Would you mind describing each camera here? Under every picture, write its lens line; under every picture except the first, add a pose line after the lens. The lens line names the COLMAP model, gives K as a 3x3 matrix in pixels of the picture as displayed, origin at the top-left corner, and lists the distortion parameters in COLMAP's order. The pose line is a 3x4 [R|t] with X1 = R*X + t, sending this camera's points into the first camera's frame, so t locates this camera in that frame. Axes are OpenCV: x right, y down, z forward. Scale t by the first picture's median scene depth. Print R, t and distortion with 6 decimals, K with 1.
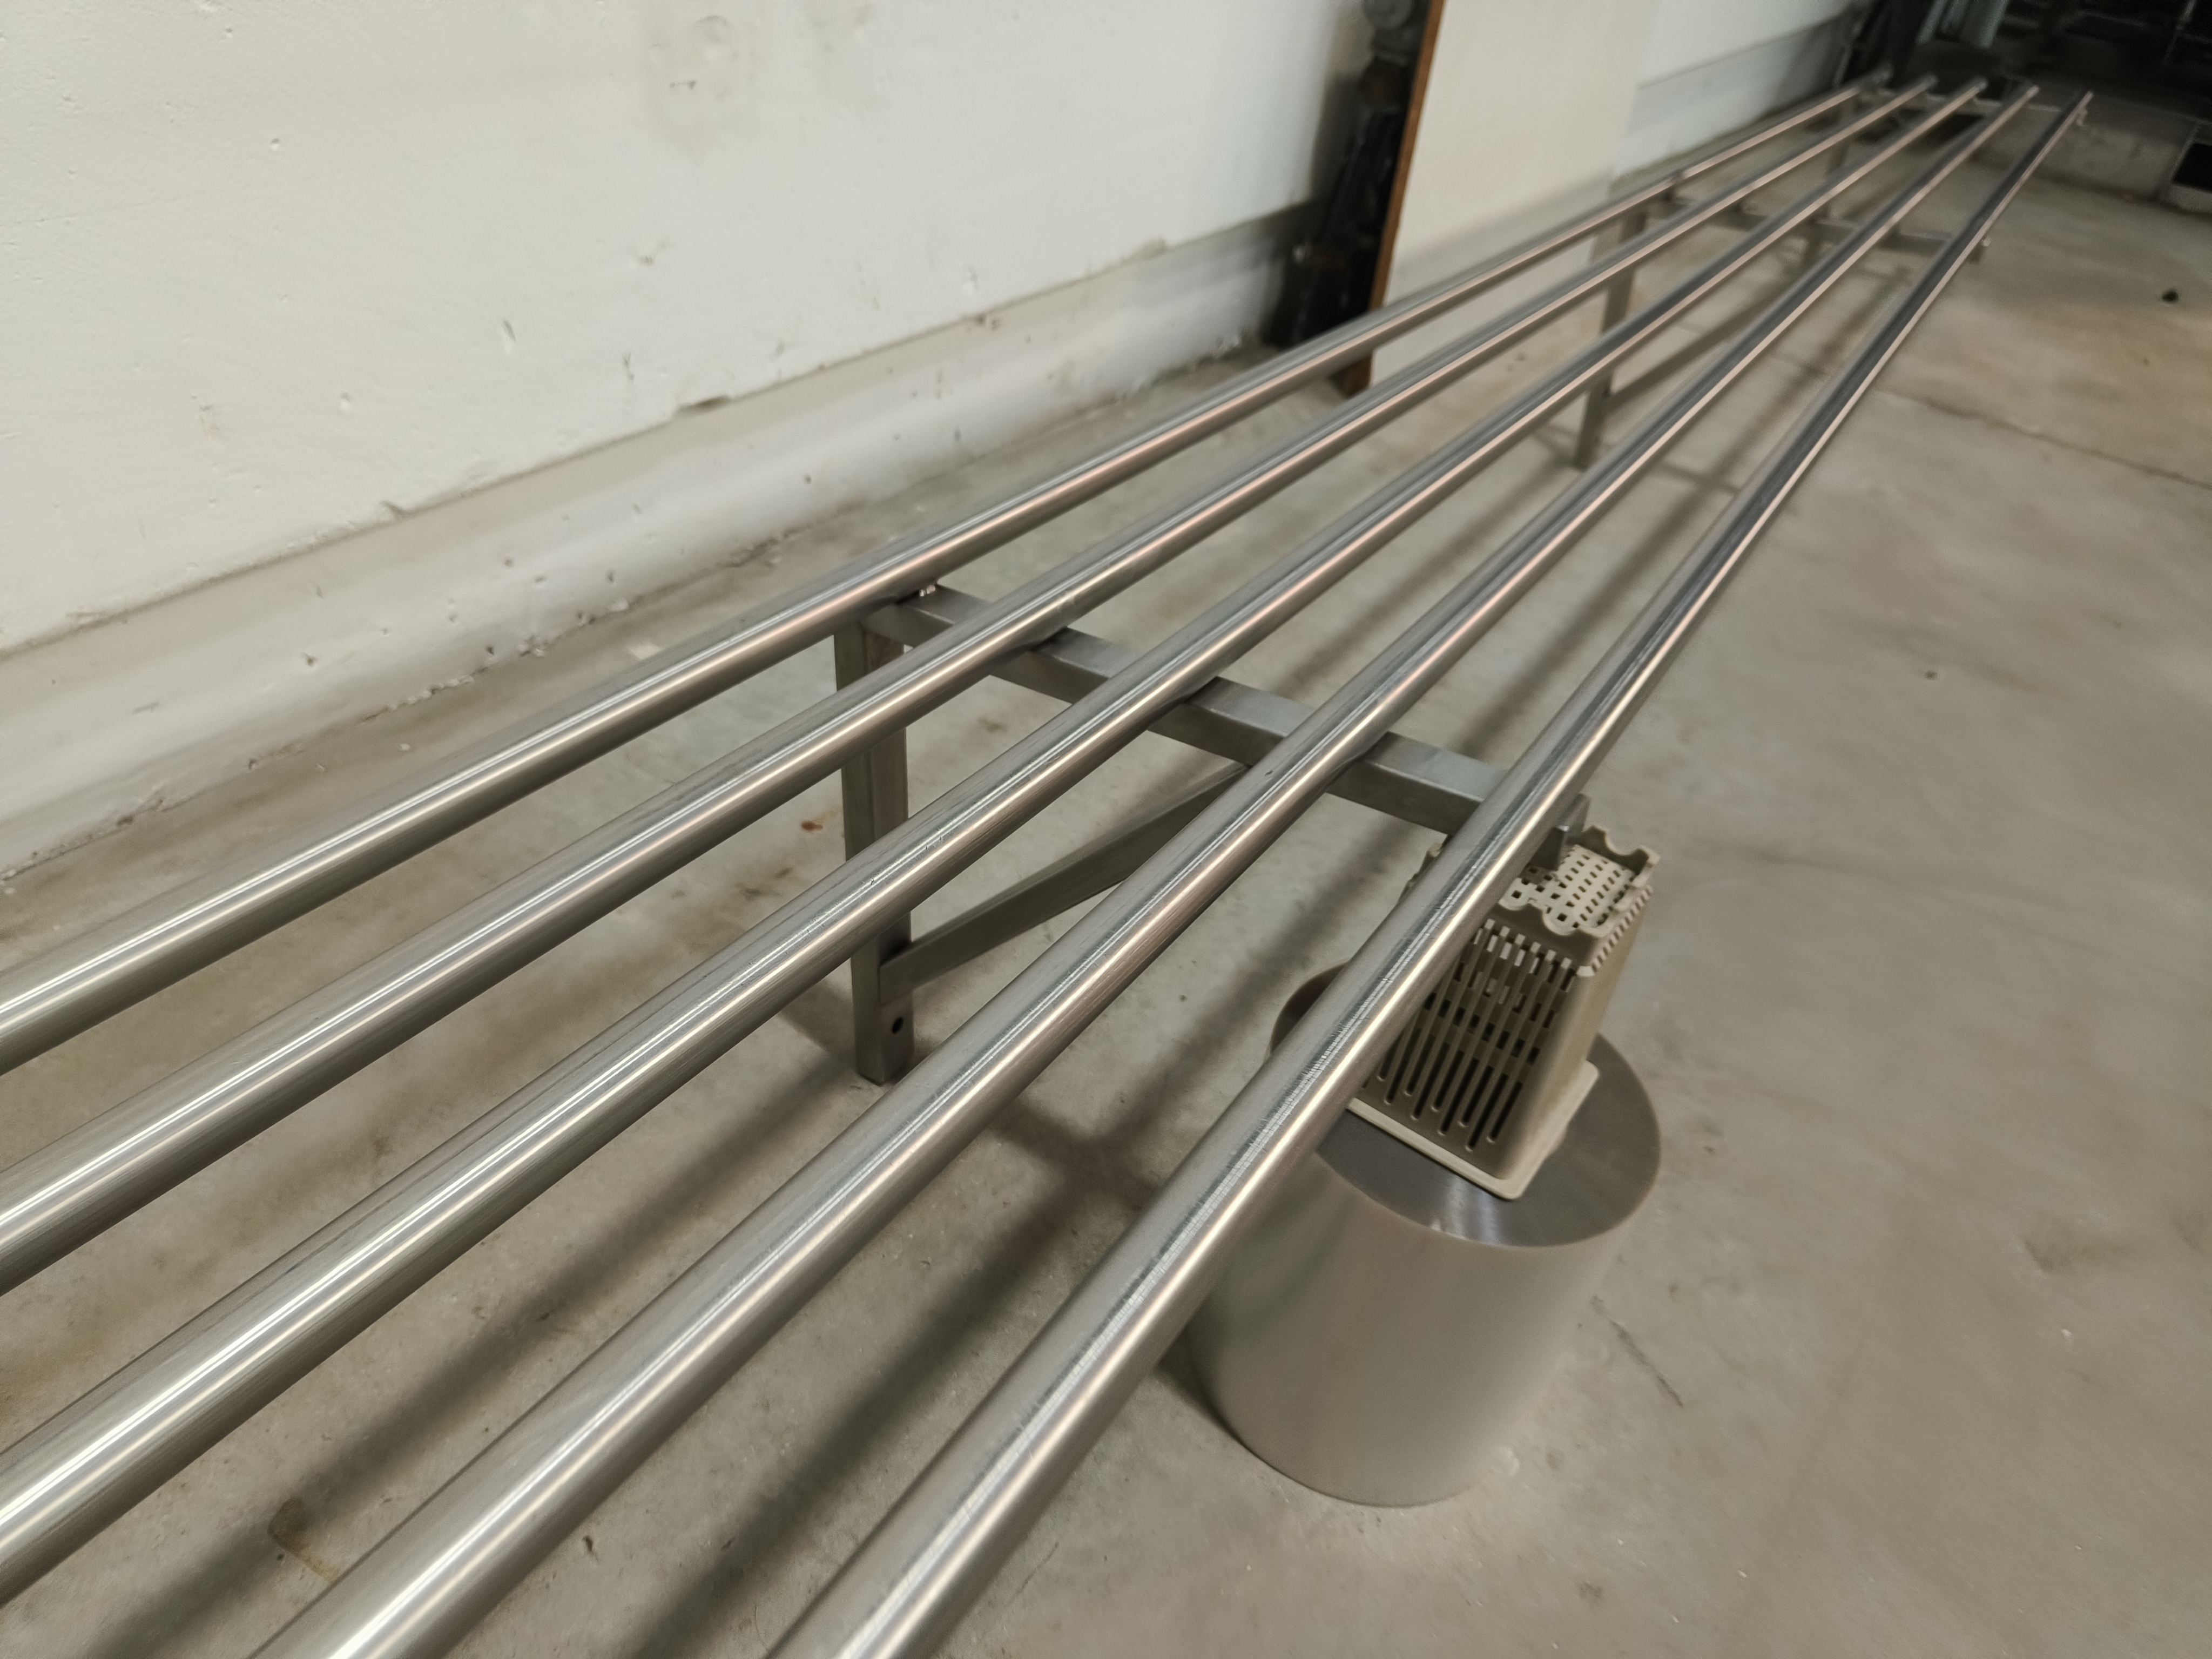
lens RADIAL K [[1571.5, 0, 1108.3], [0, 1571.5, 836.8], [0, 0, 1]] dist [0.017513, -0.007241]
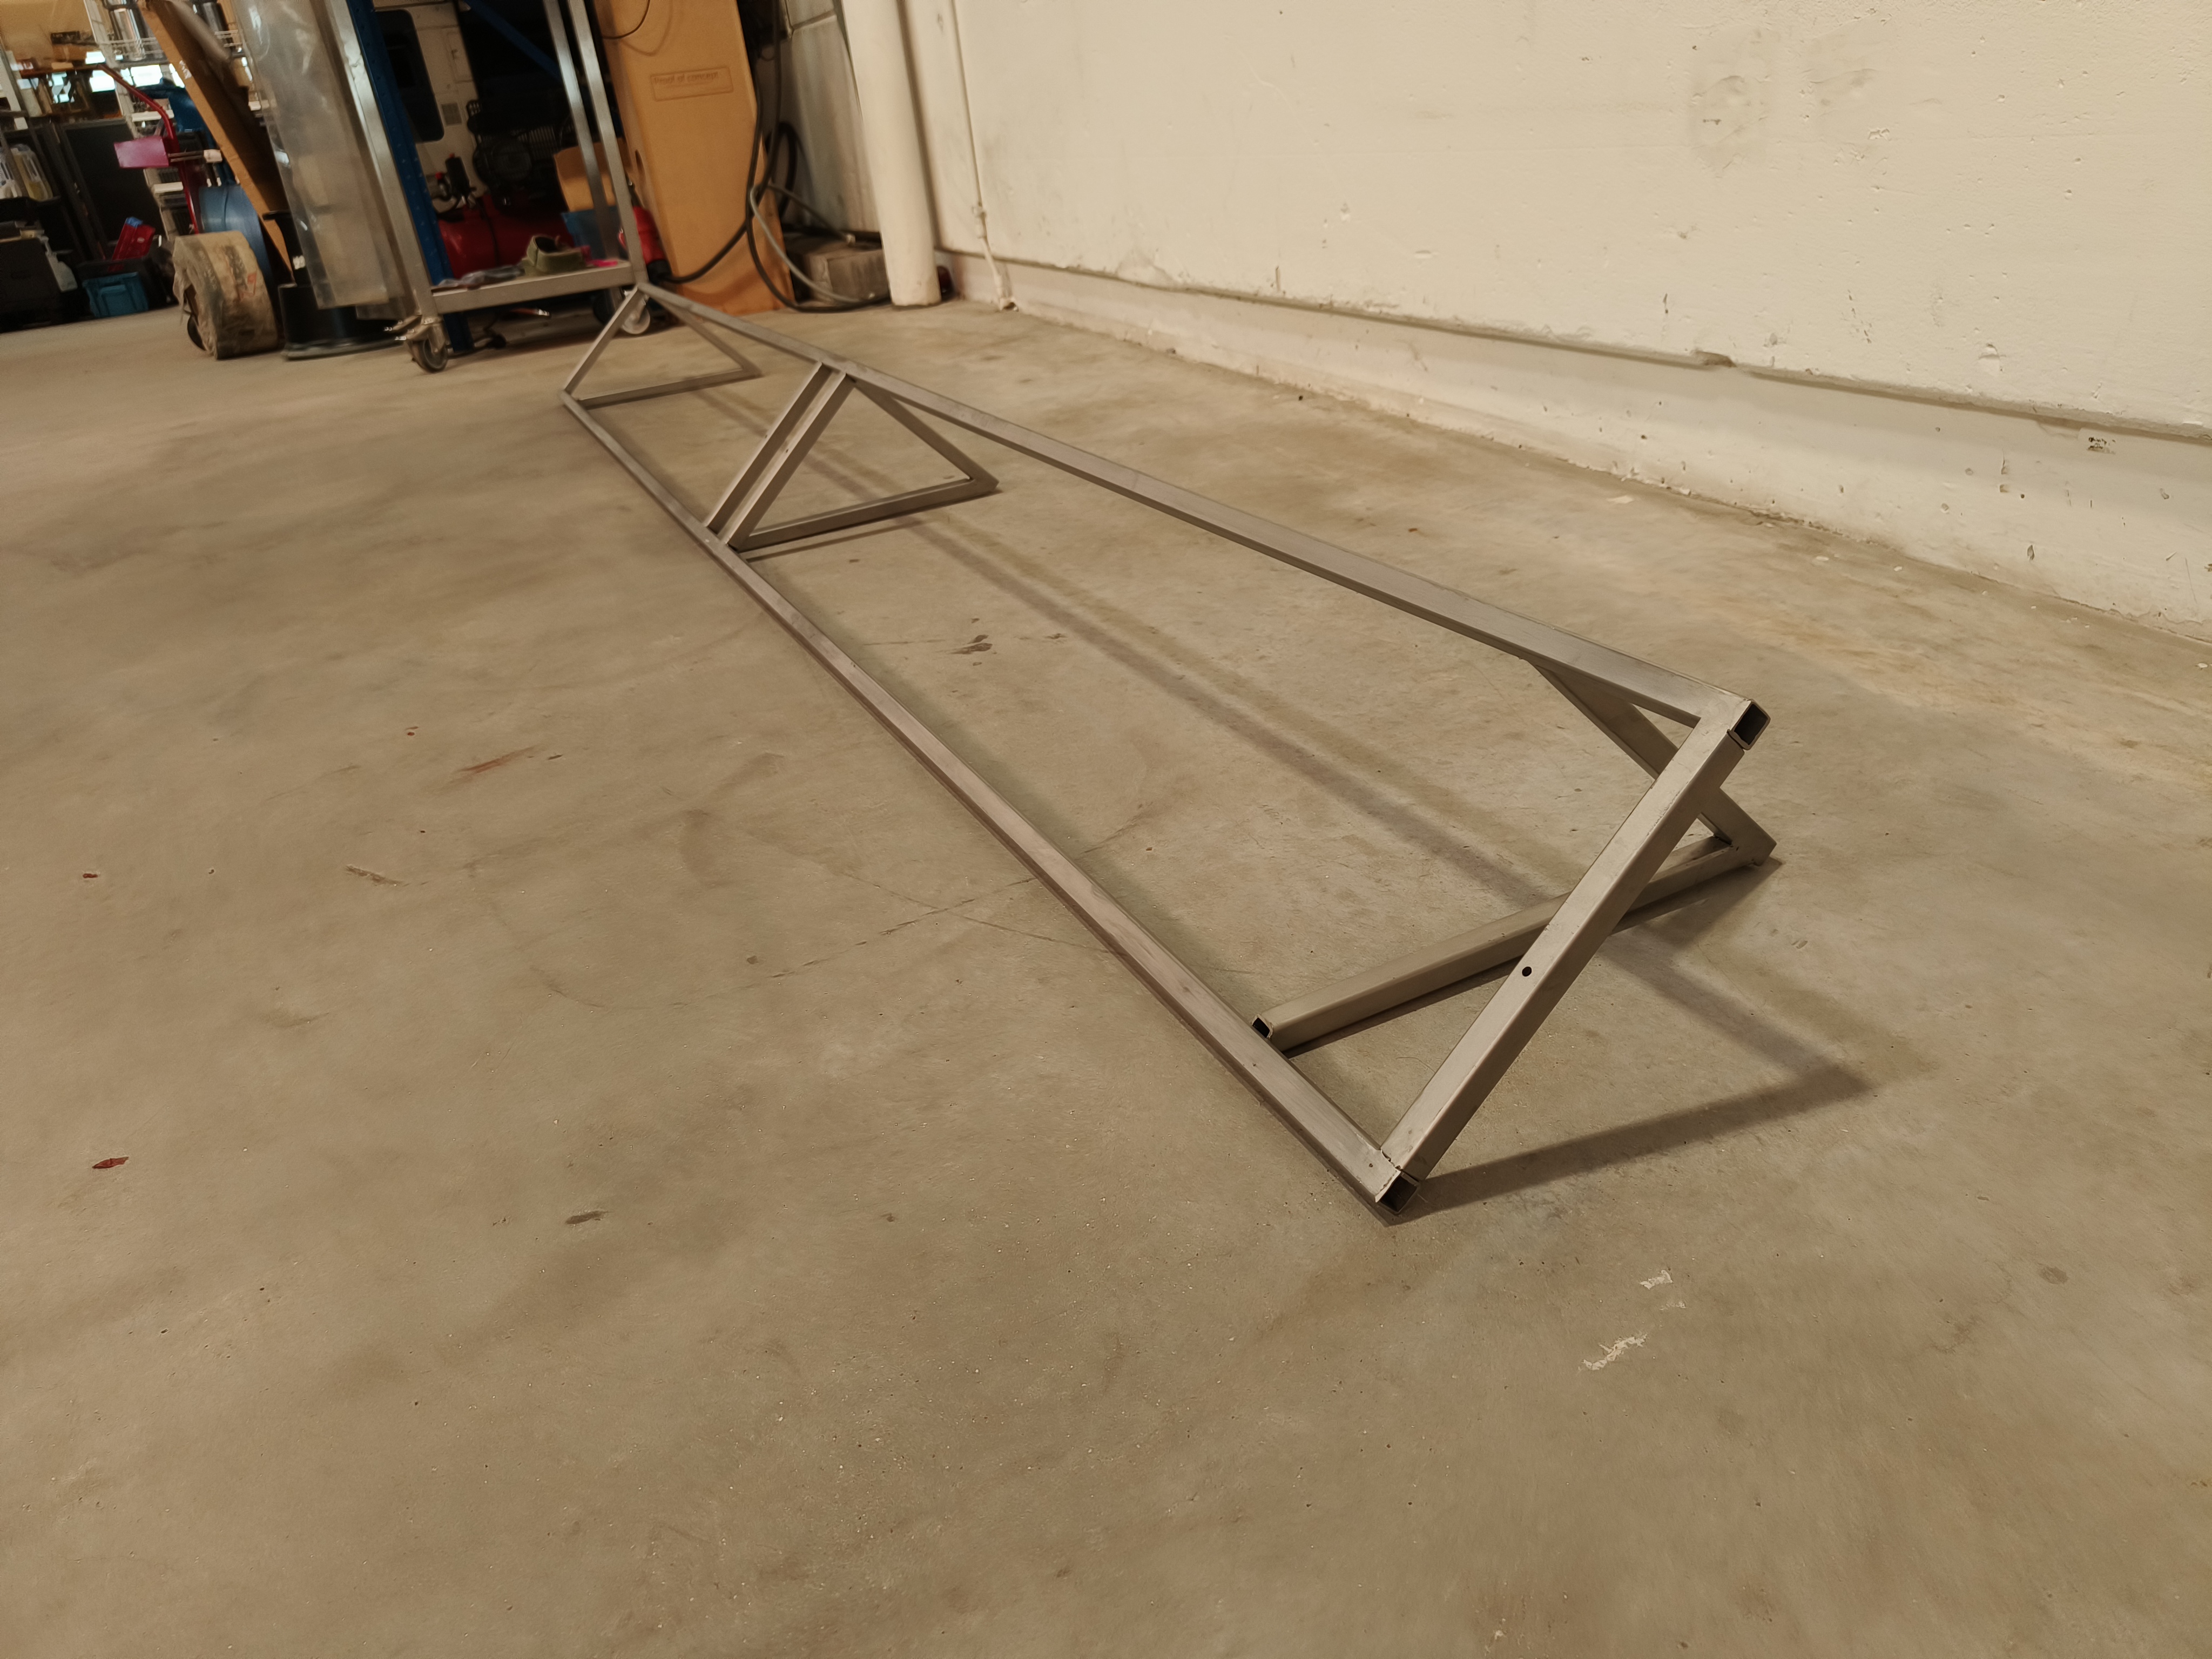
lens RADIAL K [[1571.5, 0, 1099.0], [0, 1571.5, 832.0], [0, 0, 1]] dist [0.017513, -0.007241]
pose [[-0.581871, 0.275779, -0.765096, 0.875872], [-0.466252, 0.657686, 0.591657, -0.402551], [0.666360, 0.700996, -0.254106, 0.910700]]
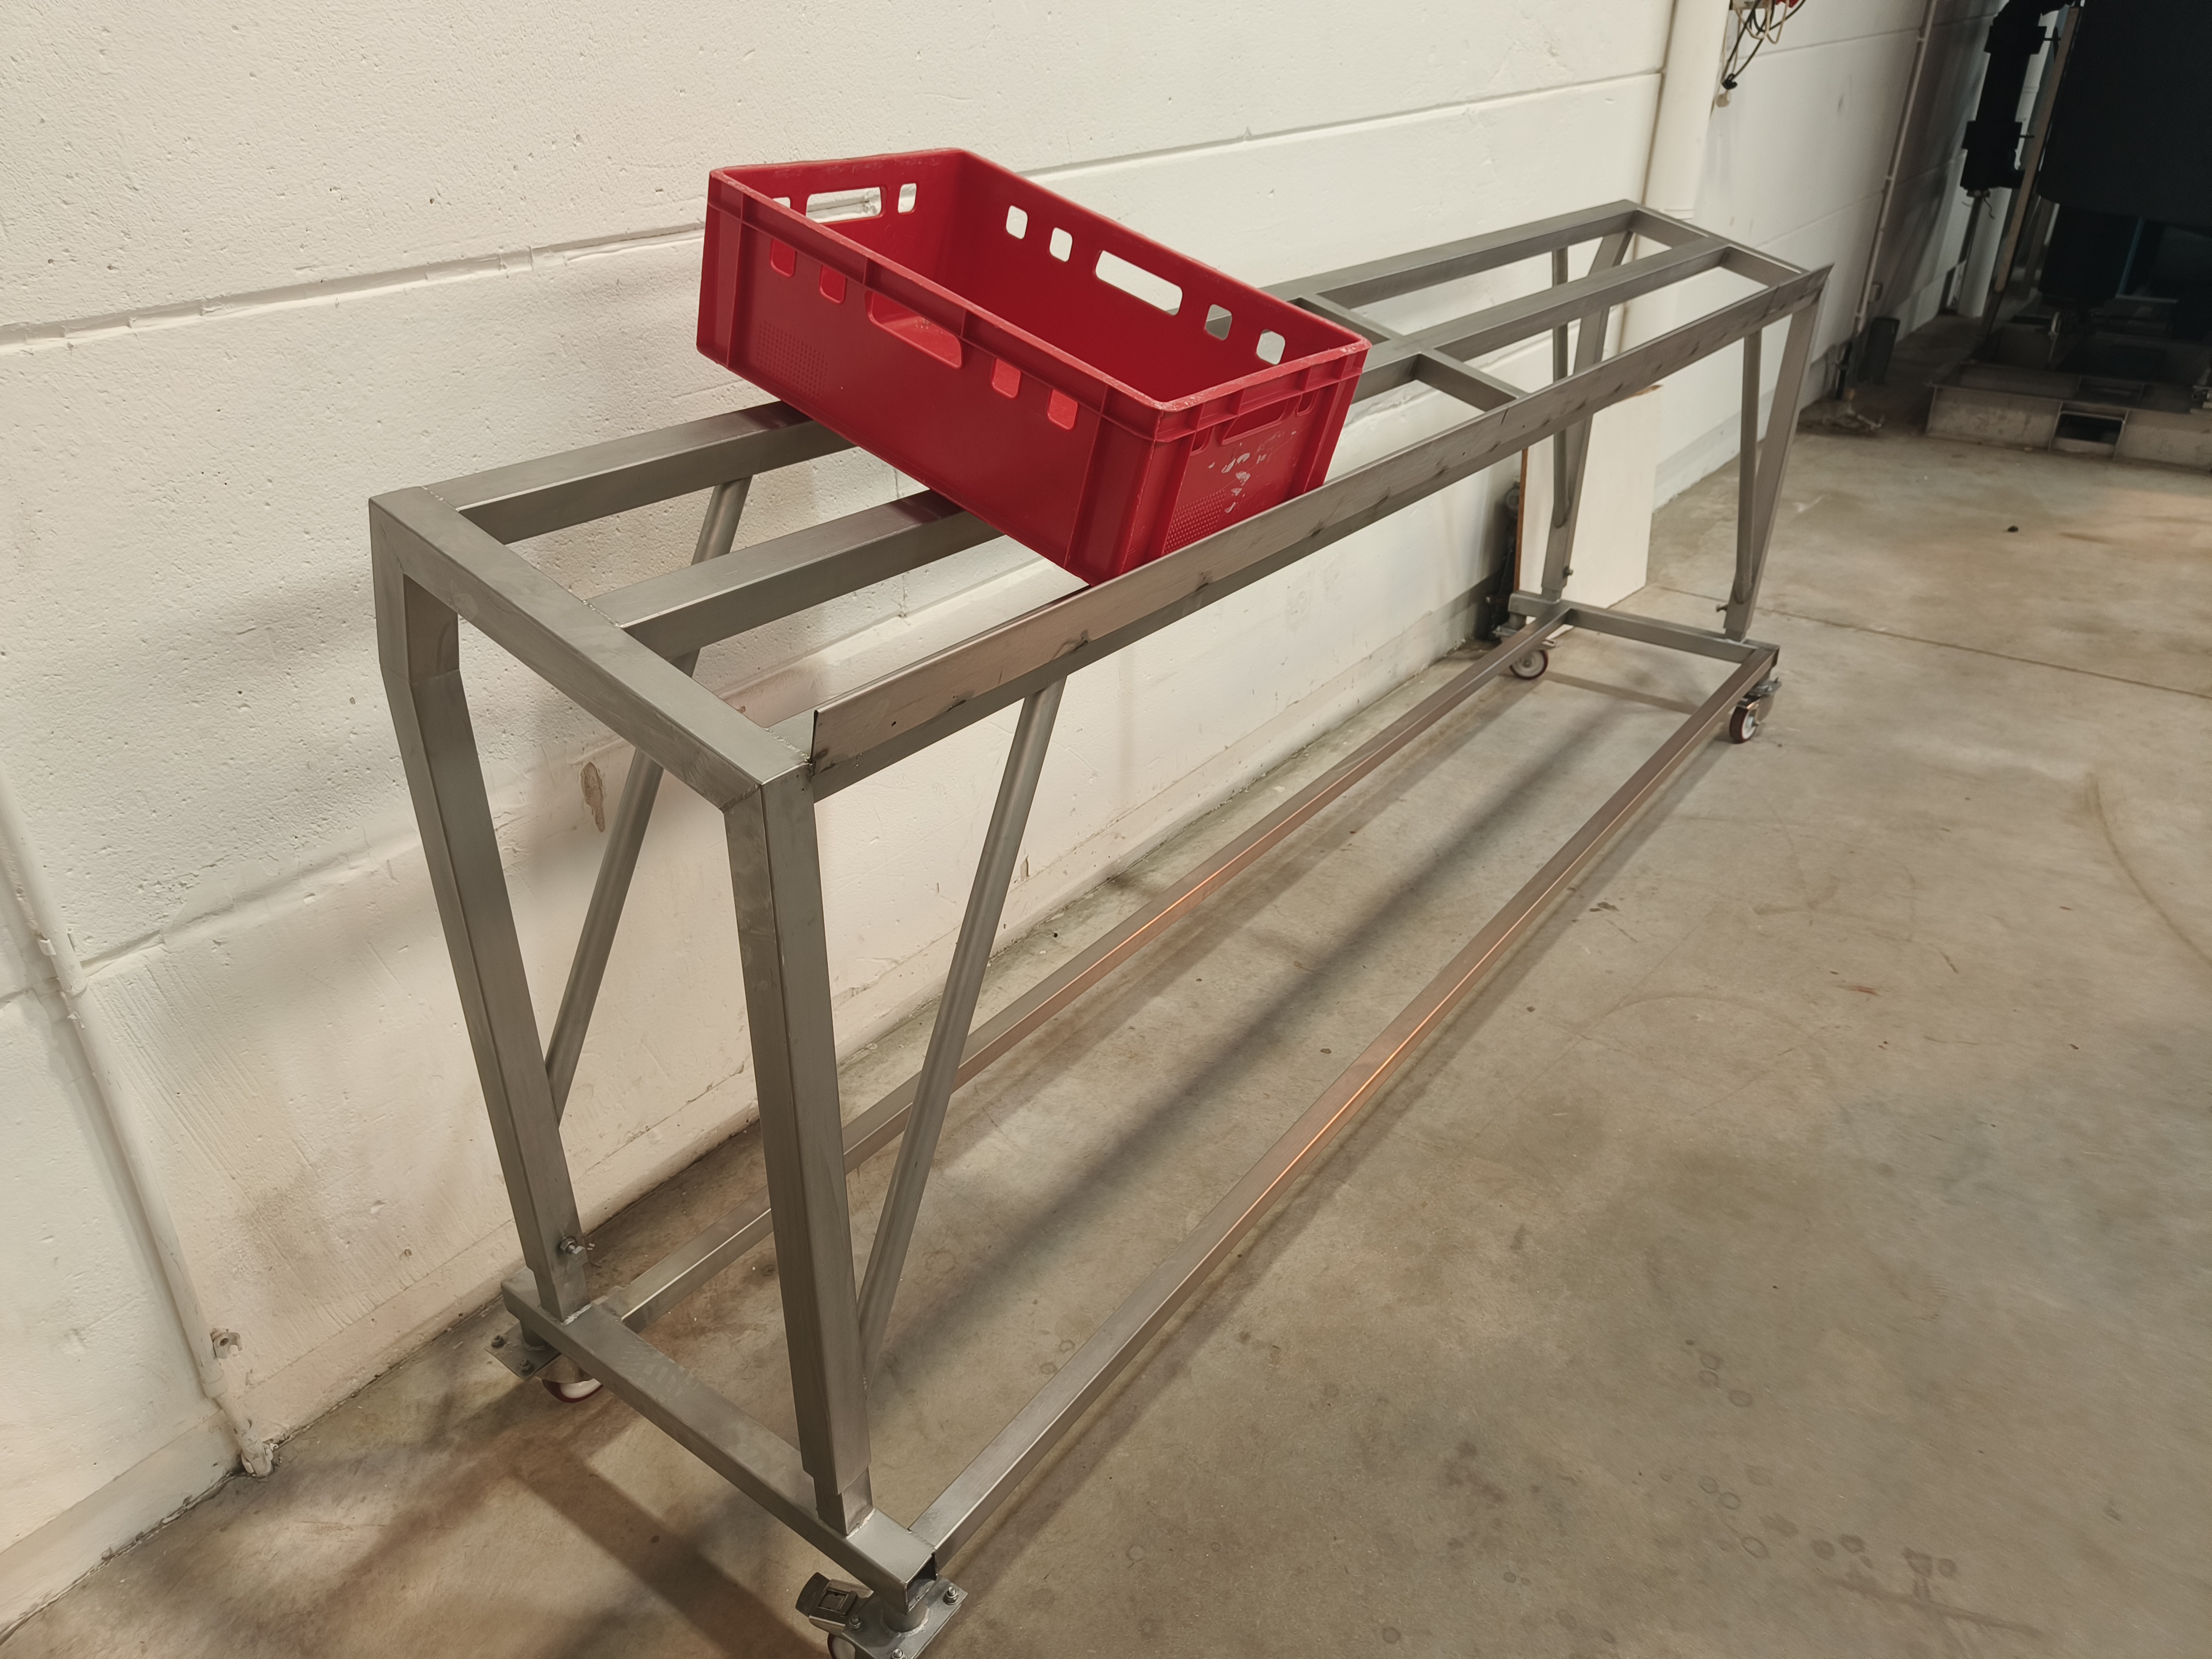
lens RADIAL K [[1571.5, 0, 1116.3], [0, 1571.5, 813.8], [0, 0, 1]] dist [0.017513, -0.007241]
pose [[0.986029, -0.105645, -0.128789, -0.159821], [0.084744, 0.983769, -0.158170, 0.261728], [0.143408, 0.145046, 0.978977, -1.361811]]
